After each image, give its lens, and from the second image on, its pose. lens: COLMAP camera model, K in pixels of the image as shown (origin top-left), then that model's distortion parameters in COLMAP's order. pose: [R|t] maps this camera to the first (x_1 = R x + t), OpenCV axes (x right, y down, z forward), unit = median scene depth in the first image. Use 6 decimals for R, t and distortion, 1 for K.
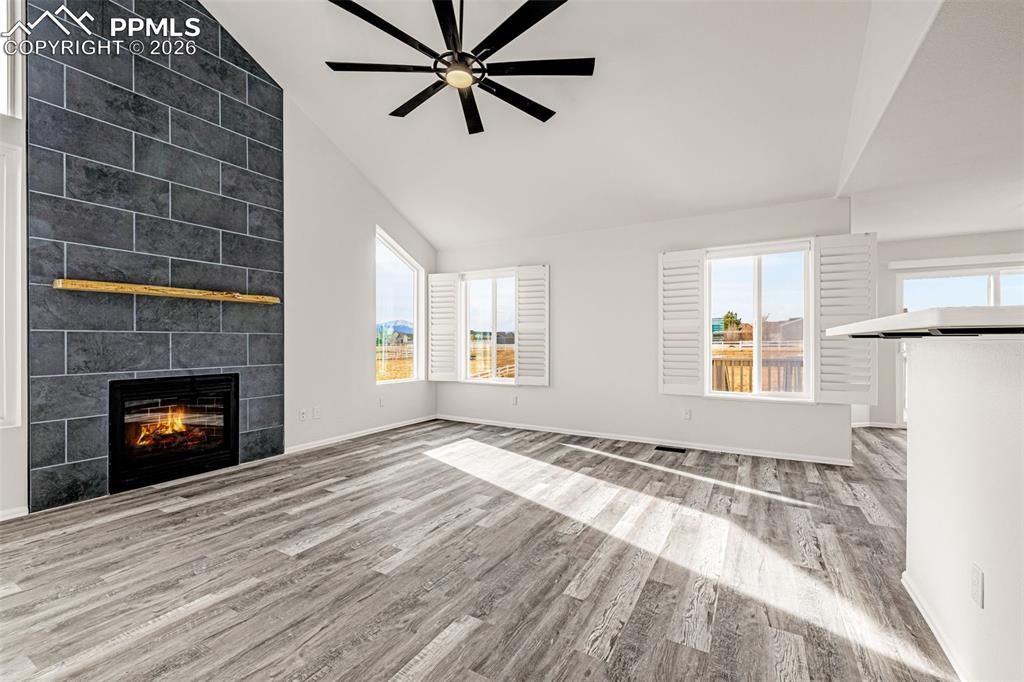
lens RADIAL K [[431.1, 0, 513.2], [0, 431.1, 340.4], [0, 0, 1]] dist [0.001091, 0.000135]
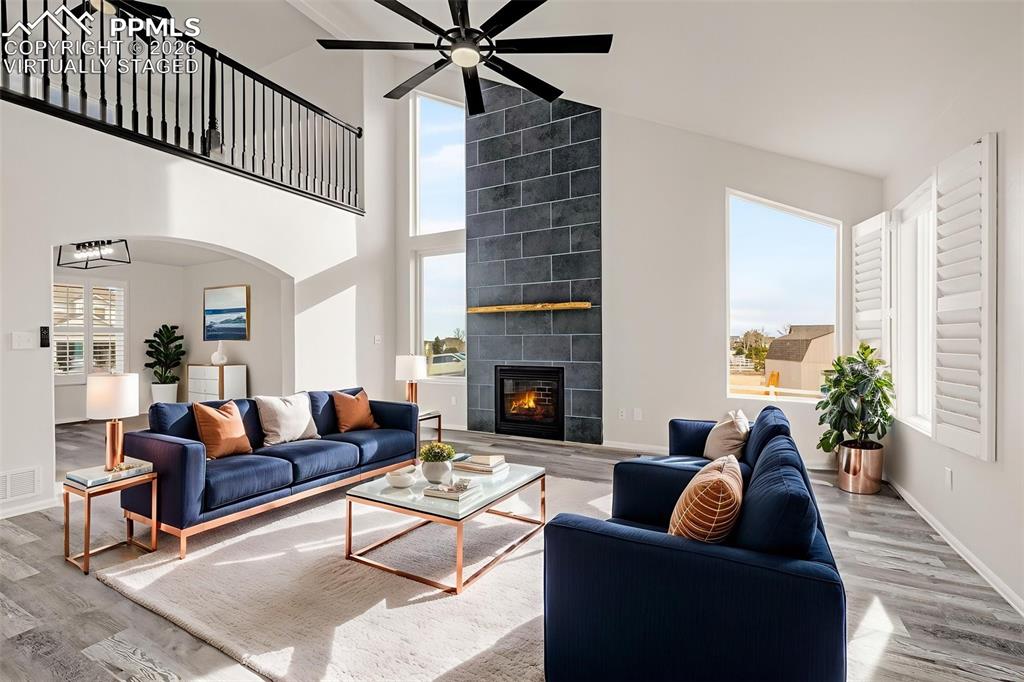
lens RADIAL K [[431.1, 0, 510.8], [0, 431.1, 340.5], [0, 0, 1]] dist [0.001091, 0.000135]
pose [[0.049843, -0.000987, -0.998757, 0.589745], [0.006354, 0.999980, -0.000671, -0.000082], [0.998737, -0.006313, 0.049848, 0.786439]]
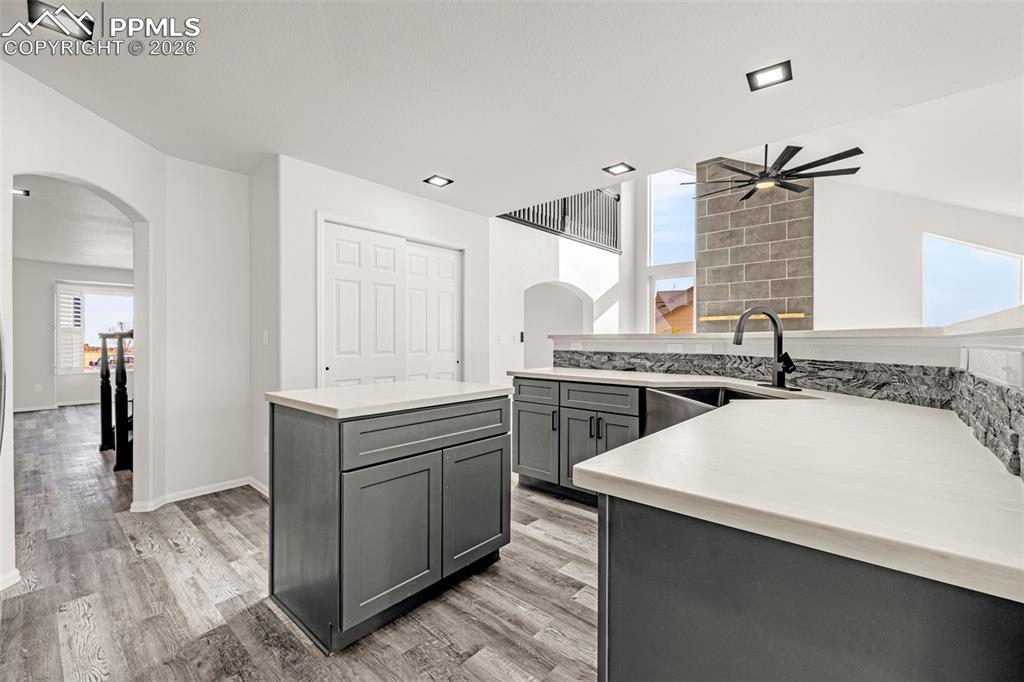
lens RADIAL K [[431.1, 0, 513.2], [0, 431.1, 343.5], [0, 0, 1]] dist [0.001091, 0.000135]
pose [[-0.187112, 0.005237, -0.982325, 1.285267], [0.001168, 0.999986, 0.005108, 0.003011], [0.982338, -0.000192, -0.187116, 0.262475]]
